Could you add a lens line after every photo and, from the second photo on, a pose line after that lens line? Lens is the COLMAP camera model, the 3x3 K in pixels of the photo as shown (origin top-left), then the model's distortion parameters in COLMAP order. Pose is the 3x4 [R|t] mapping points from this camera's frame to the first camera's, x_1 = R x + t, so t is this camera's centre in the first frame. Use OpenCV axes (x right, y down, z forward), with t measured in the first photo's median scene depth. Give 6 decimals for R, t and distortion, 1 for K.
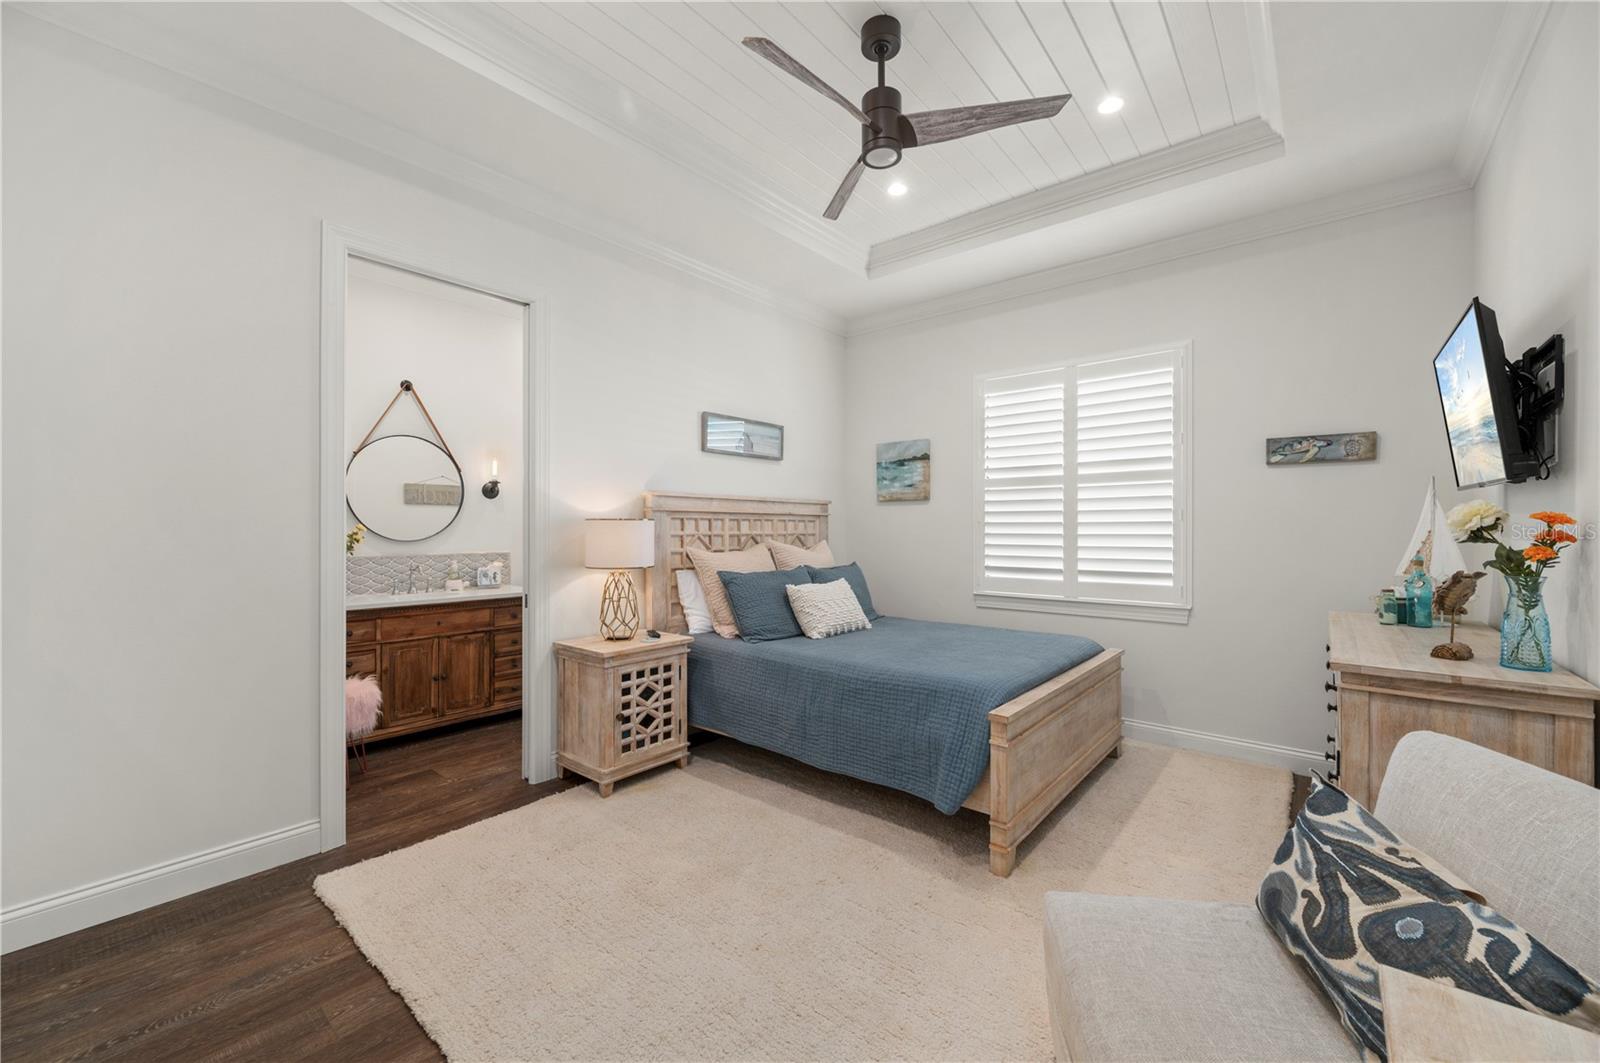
lens RADIAL K [[646.3, 0, 792.0], [0, 646.3, 526.5], [0, 0, 1]] dist [0.002287, 0.000367]
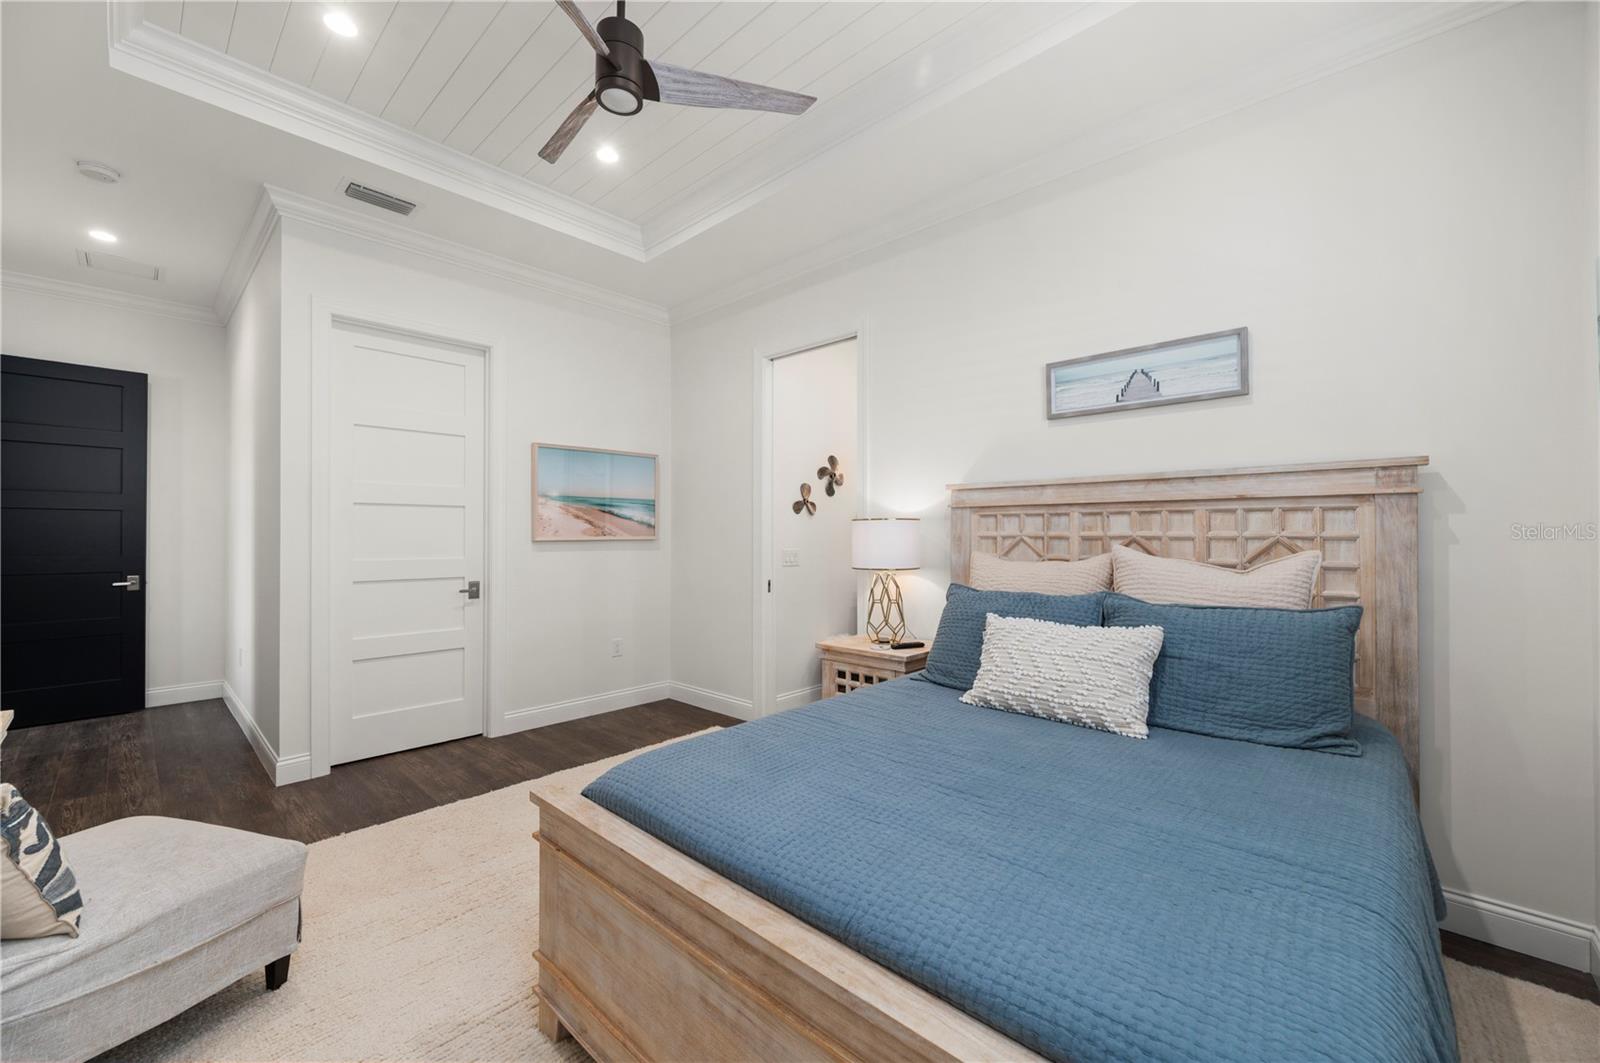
lens RADIAL K [[646.3, 0, 804.0], [0, 646.3, 526.3], [0, 0, 1]] dist [0.002287, 0.000367]
pose [[-0.054305, -0.006040, -0.998506, 0.590750], [0.011643, 0.999910, -0.006682, 0.003245], [0.998456, -0.011988, -0.054230, 0.763435]]
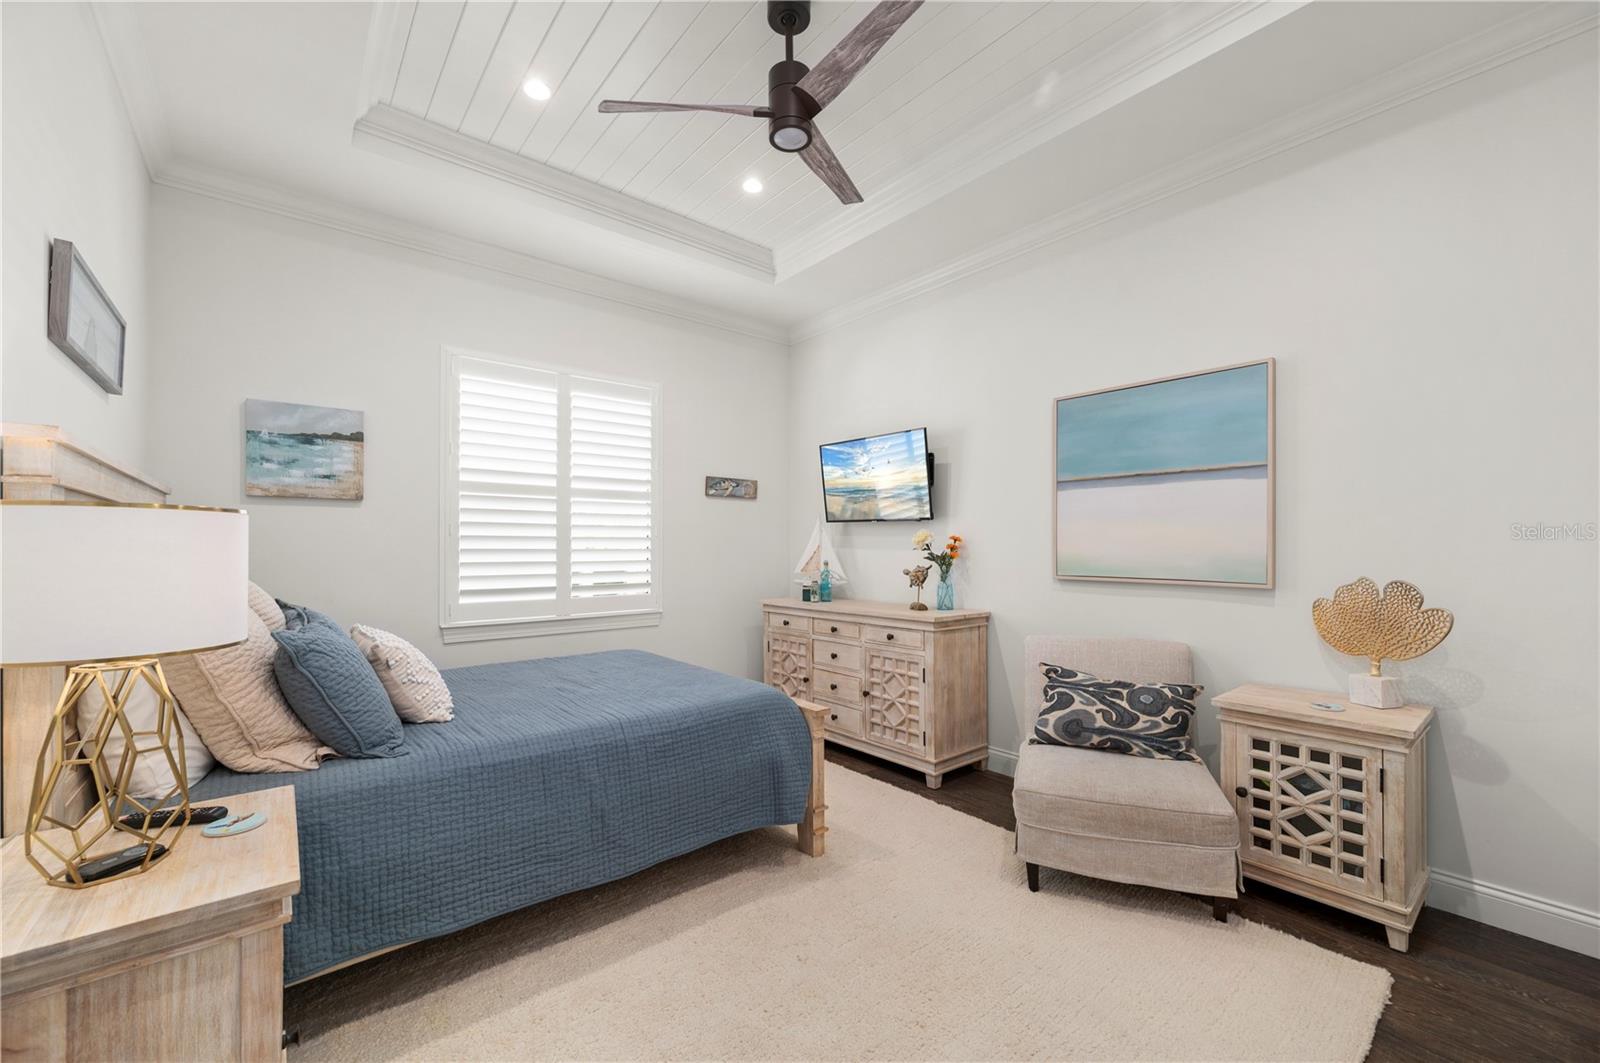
lens RADIAL K [[646.3, 0, 806.4], [0, 646.3, 541.0], [0, 0, 1]] dist [0.002287, 0.000367]
pose [[0.155341, 0.008537, 0.987824, -0.451536], [-0.003015, 0.999962, -0.008168, 0.006441], [-0.987856, -0.001710, 0.155361, 0.492645]]
